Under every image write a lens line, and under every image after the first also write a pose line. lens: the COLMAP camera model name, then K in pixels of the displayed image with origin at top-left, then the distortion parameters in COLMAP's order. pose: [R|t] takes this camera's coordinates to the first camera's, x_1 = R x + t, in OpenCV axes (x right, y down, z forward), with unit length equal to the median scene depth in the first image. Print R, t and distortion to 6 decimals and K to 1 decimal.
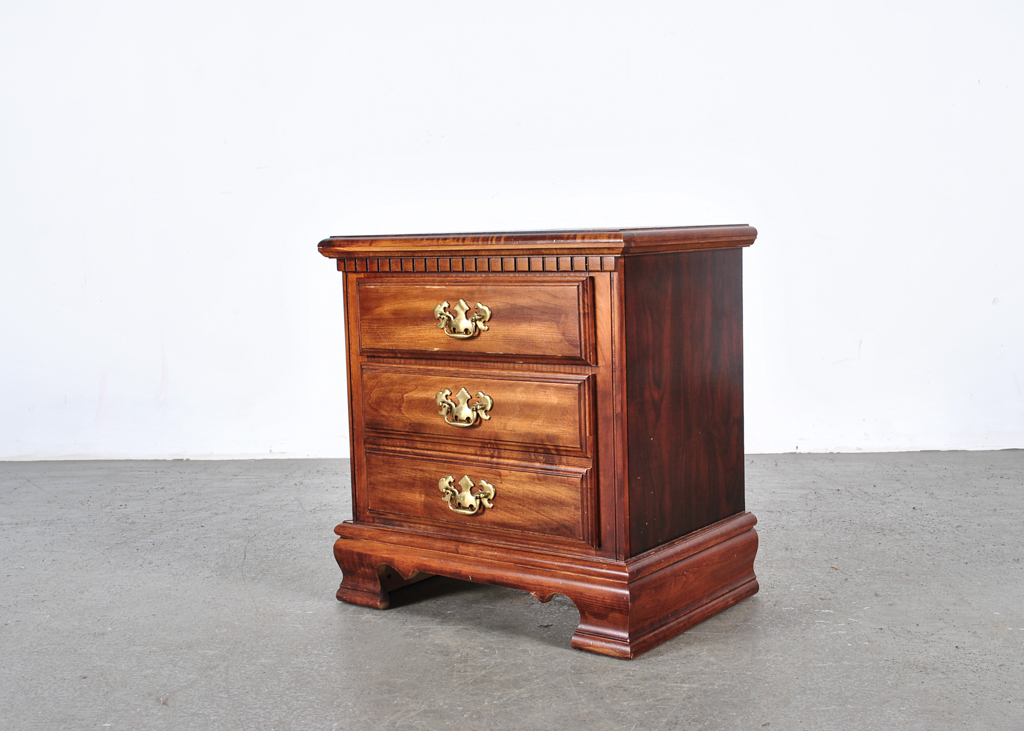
lens RADIAL K [[1336.2, 0, 512.0], [0, 1336.2, 365.5], [0, 0, 1]] dist [-0.021826, 0.002089]
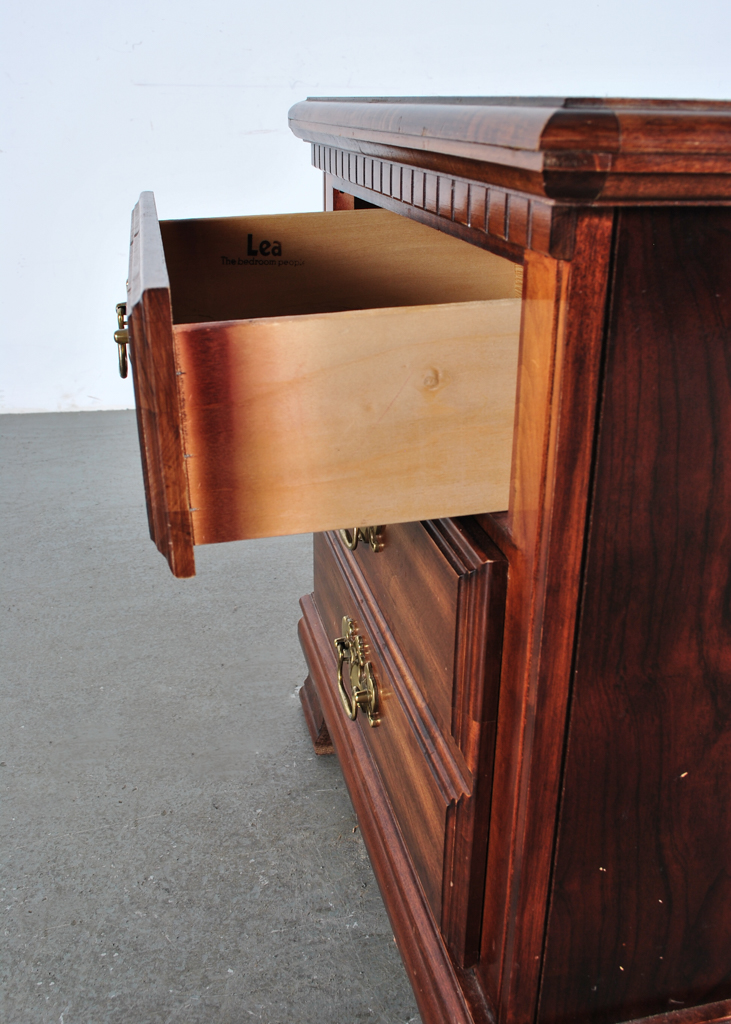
lens RADIAL K [[986.7, 0, 365.5], [0, 986.7, 512.0], [0, 0, 1]] dist [-0.000390, -0.000982]
pose [[0.763564, 0.277122, -0.583244, 0.165210], [-0.092518, 0.940860, 0.325918, -0.077966], [0.639070, -0.194899, 0.744046, 0.757652]]
